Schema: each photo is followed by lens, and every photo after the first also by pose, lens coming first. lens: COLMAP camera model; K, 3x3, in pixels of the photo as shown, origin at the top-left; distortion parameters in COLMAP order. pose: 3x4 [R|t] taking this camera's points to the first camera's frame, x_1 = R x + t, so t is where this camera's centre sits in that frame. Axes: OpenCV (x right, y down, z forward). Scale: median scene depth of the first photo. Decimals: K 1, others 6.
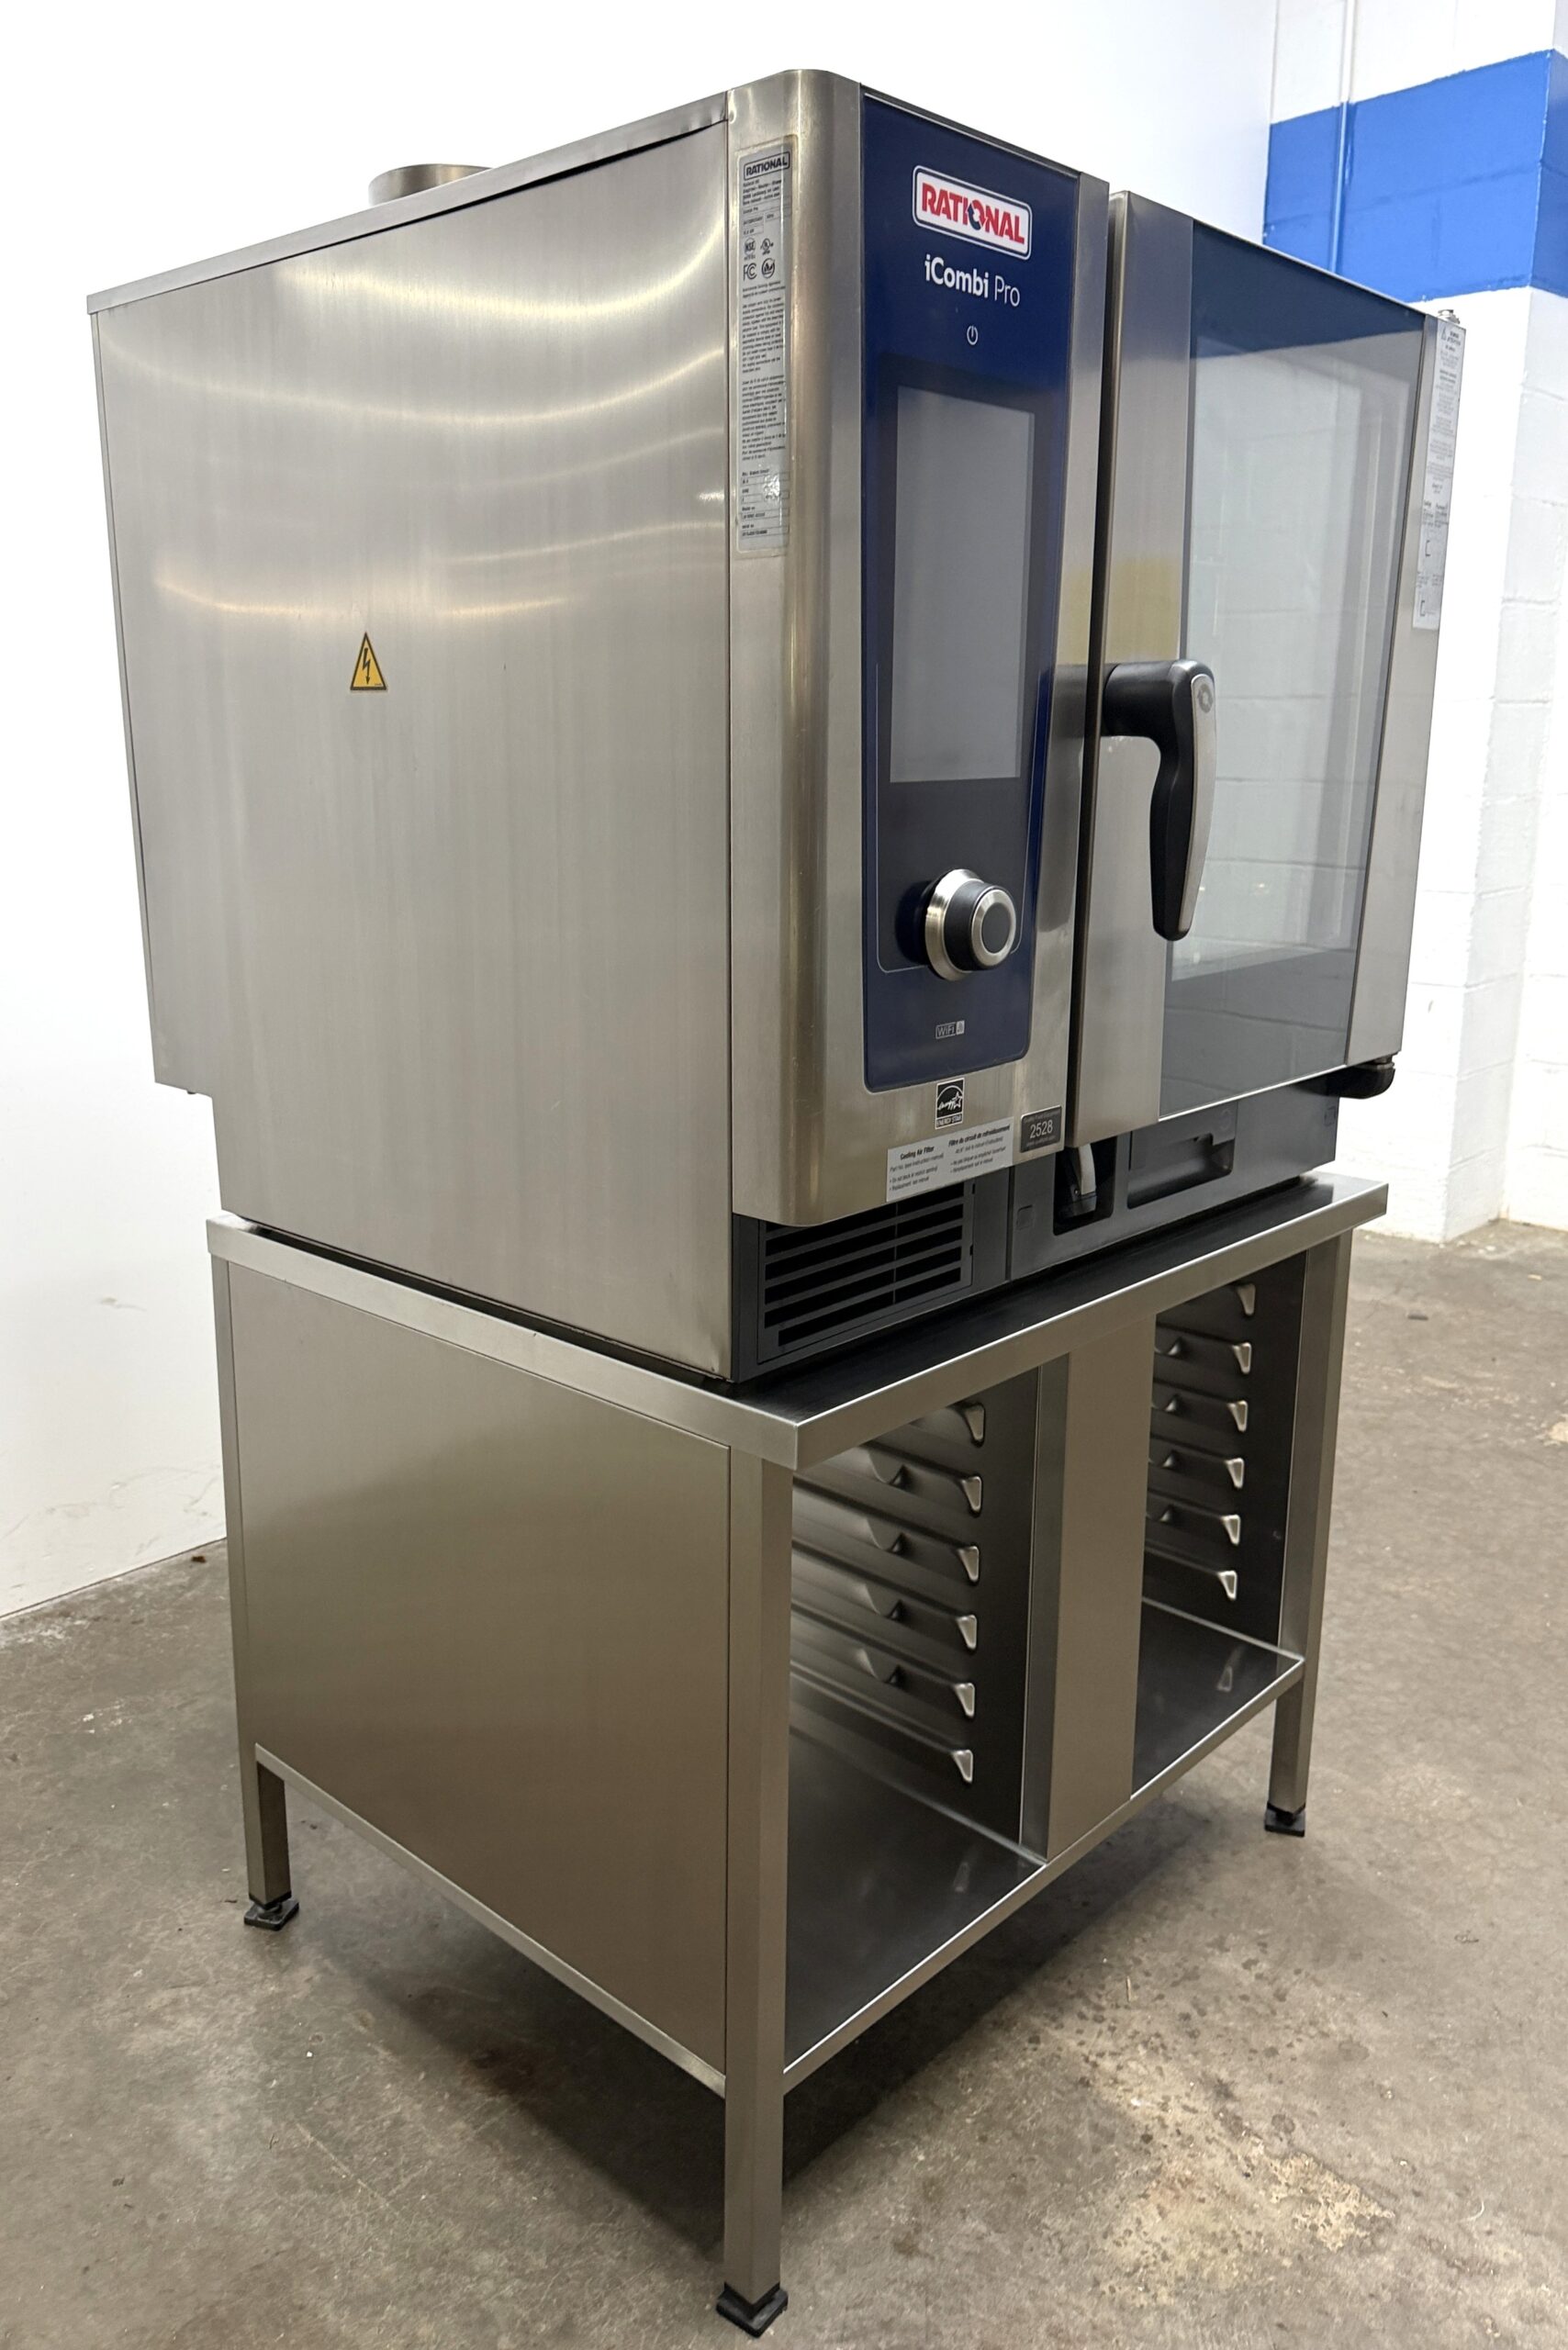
lens RADIAL K [[1786.6, 0, 745.0], [0, 1786.6, 1160.3], [0, 0, 1]] dist [0.001767, -0.010860]
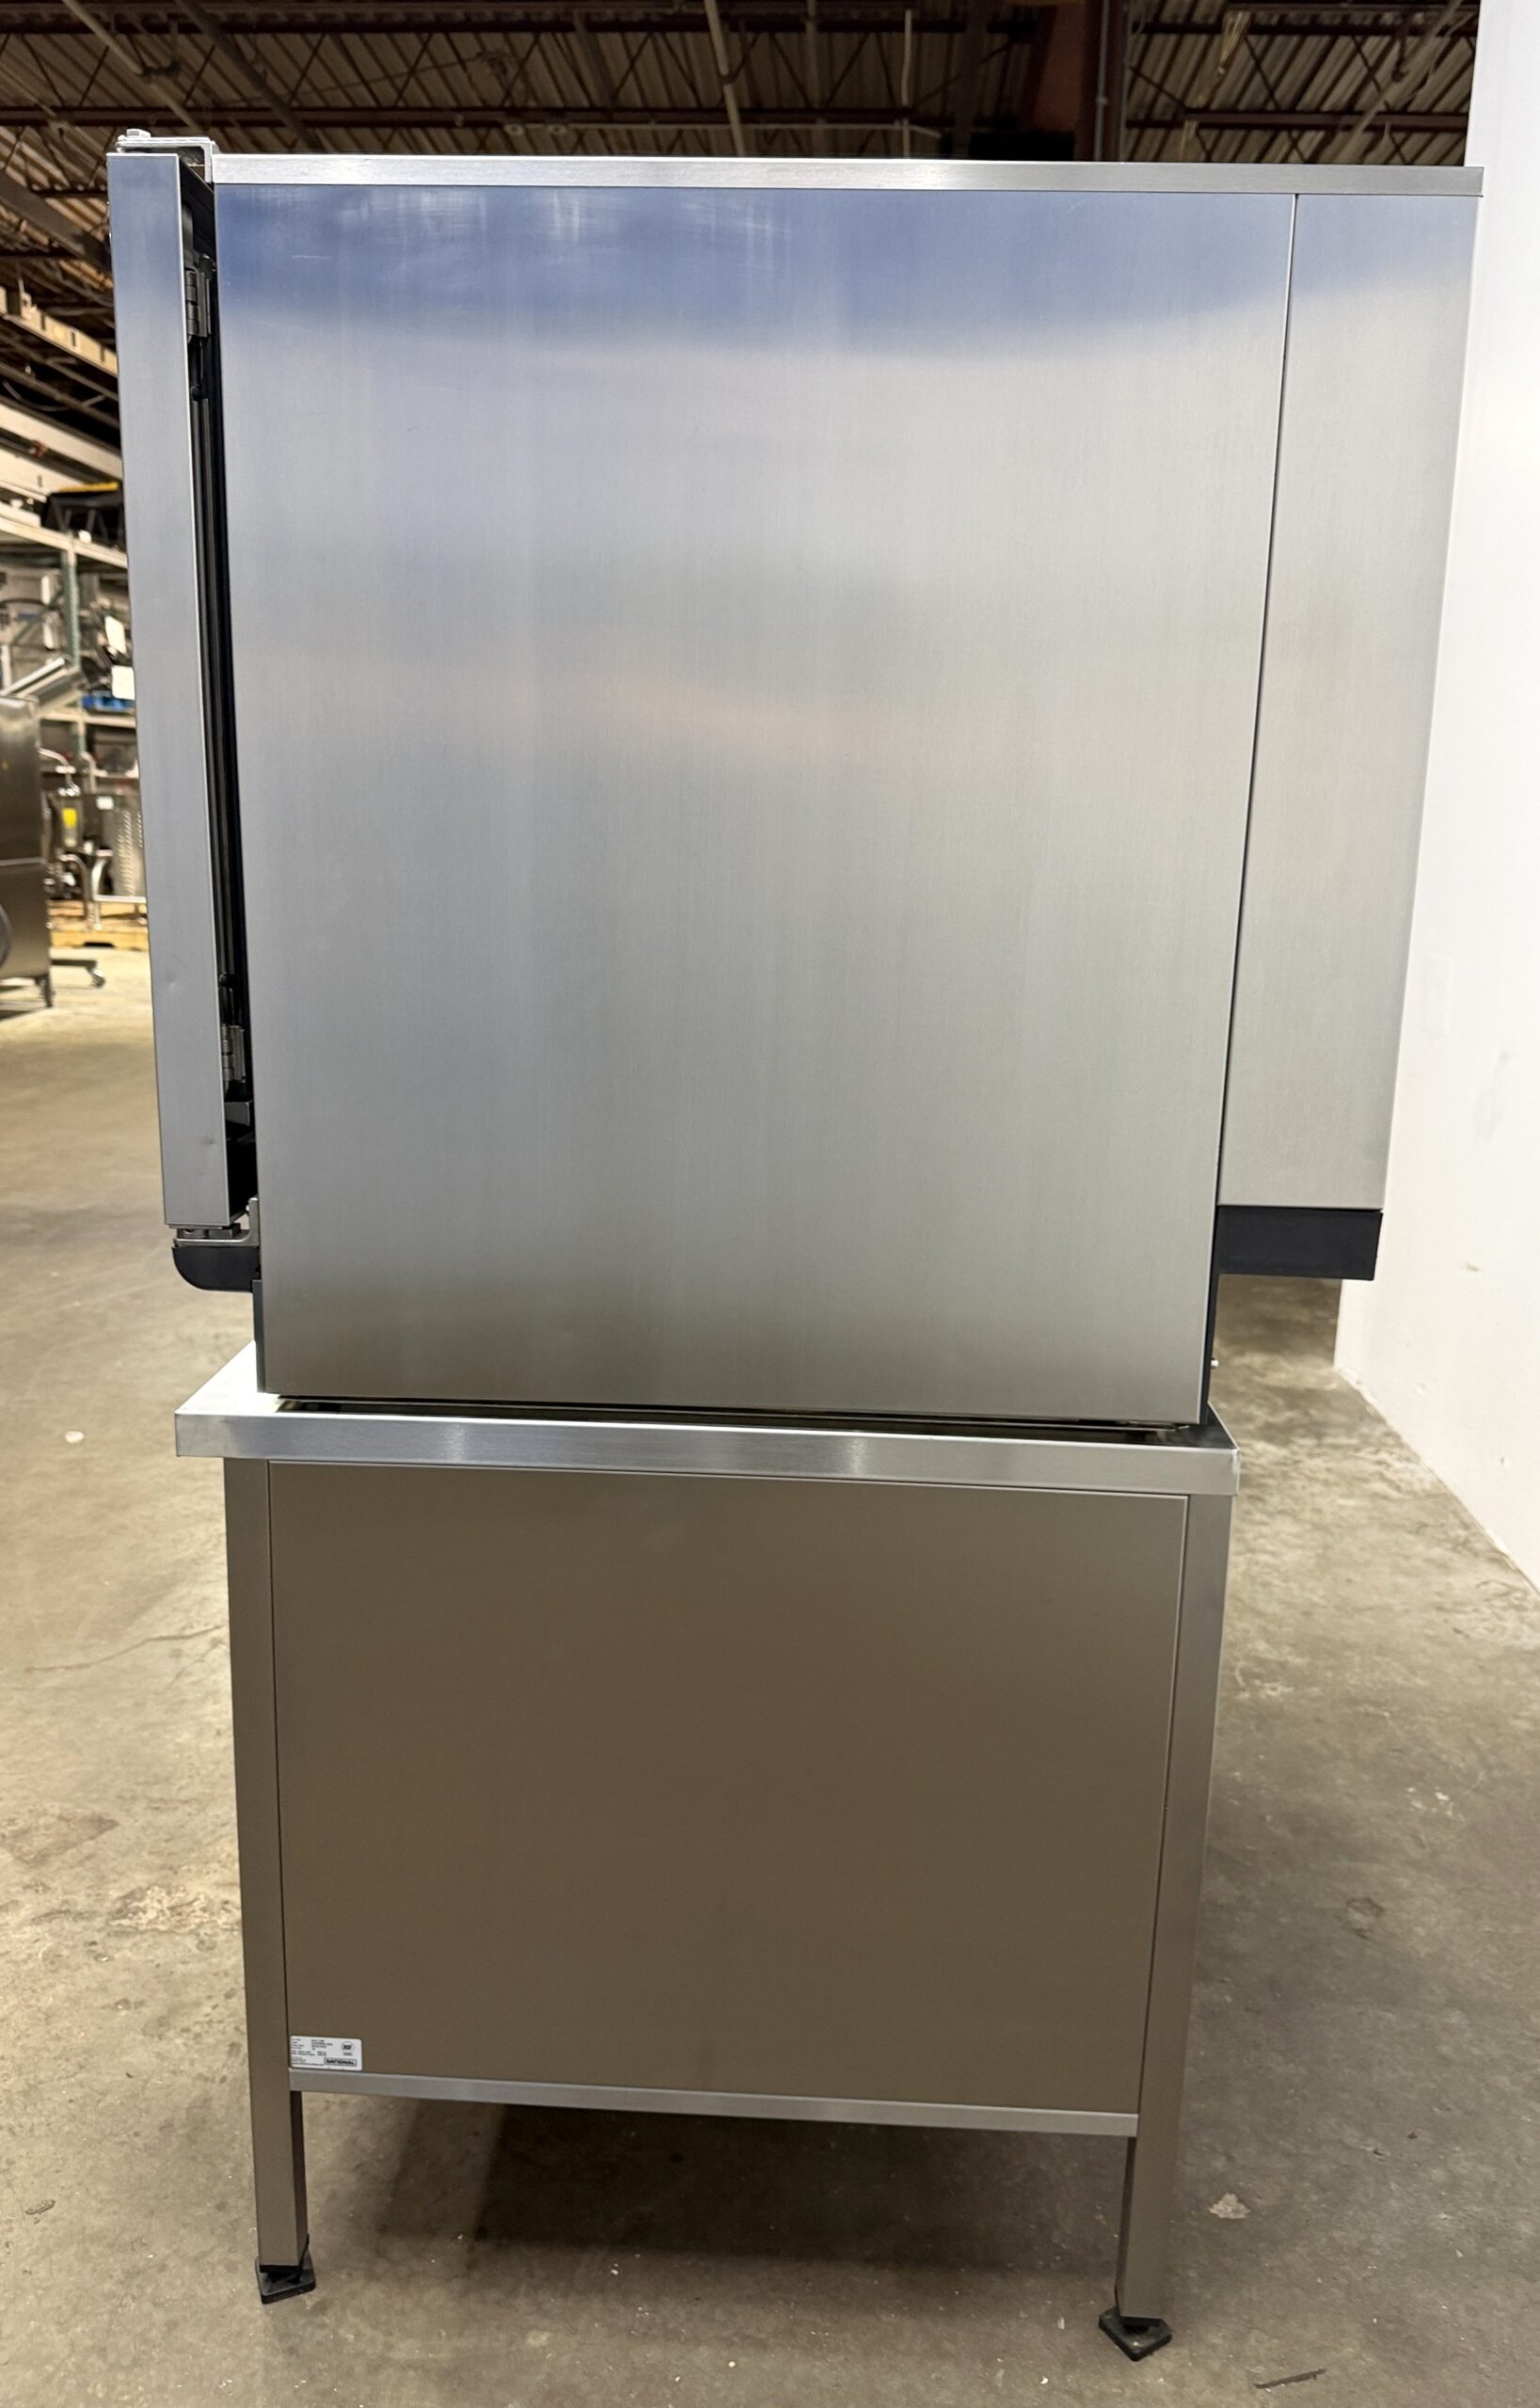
lens RADIAL K [[1784.2, 0, 733.8], [0, 1784.2, 1186.9], [0, 0, 1]] dist [-0.007336, 0.000340]
pose [[-0.764195, 0.122725, -0.633202, 0.757826], [-0.167813, 0.910088, 0.378918, -0.444693], [0.622772, 0.395827, -0.674890, 1.910920]]
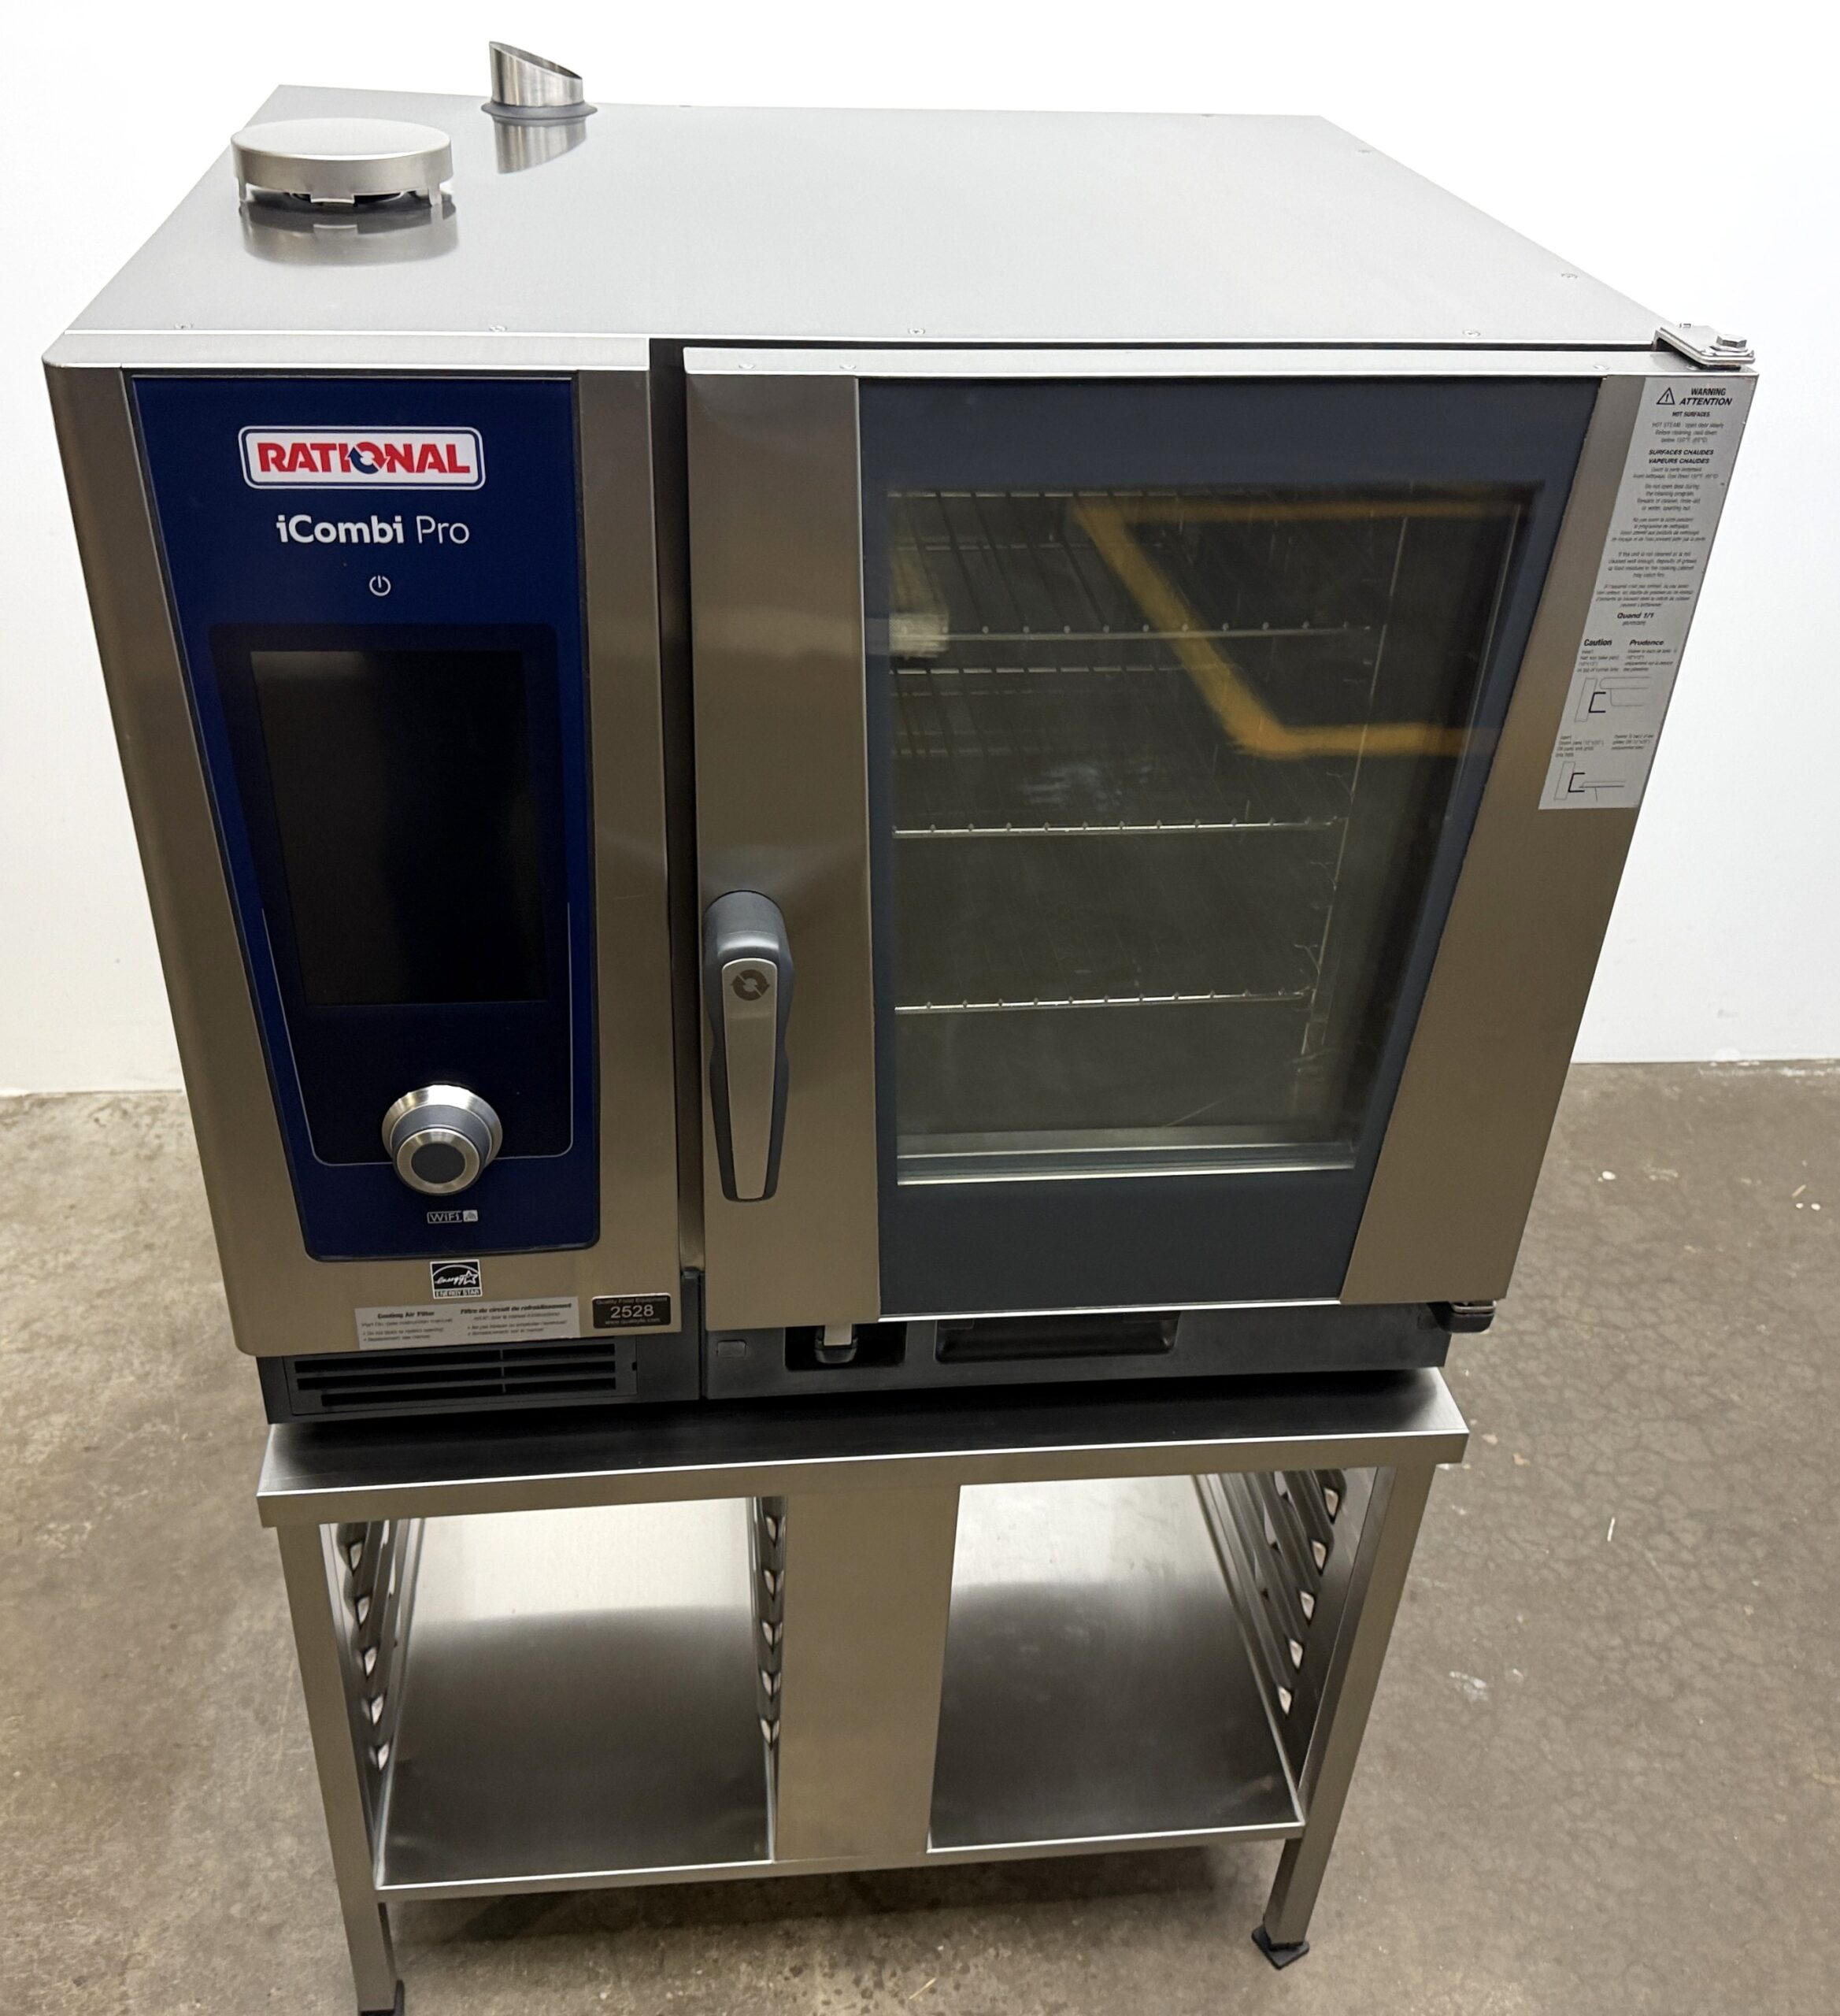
lens RADIAL K [[1999.7, 0, 872.3], [0, 1999.7, 1012.9], [0, 0, 1]] dist [0.002301, -0.013886]
pose [[0.753800, 0.379084, -0.536732, 0.680016], [-0.183508, 0.905760, 0.381999, -0.517925], [0.630960, -0.189456, 0.752327, 0.291268]]
